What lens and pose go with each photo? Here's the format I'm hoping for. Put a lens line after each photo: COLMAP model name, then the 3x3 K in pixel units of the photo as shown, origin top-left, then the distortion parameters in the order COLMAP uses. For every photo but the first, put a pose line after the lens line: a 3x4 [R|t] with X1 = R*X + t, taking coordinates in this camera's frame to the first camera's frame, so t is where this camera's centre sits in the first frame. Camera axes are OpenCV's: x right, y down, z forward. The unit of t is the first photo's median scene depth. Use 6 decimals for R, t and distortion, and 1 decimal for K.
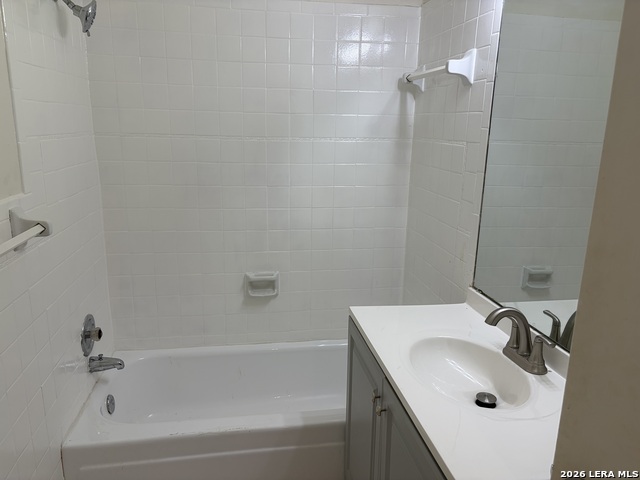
lens RADIAL K [[482.6, 0, 321.2], [0, 482.6, 242.8], [0, 0, 1]] dist [0.055909, -0.060818]
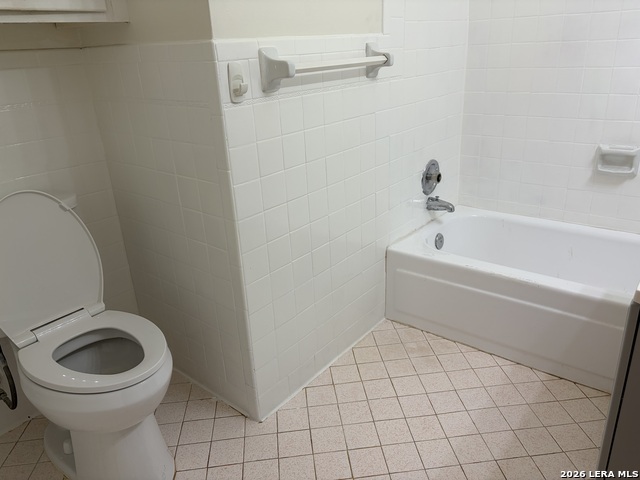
lens RADIAL K [[482.6, 0, 321.2], [0, 482.6, 242.8], [0, 0, 1]] dist [0.055909, -0.060818]
pose [[0.665534, 0.230901, -0.709753, 0.210097], [-0.113993, 0.971233, 0.209076, 0.124229], [0.737611, -0.058241, 0.672709, 0.004820]]
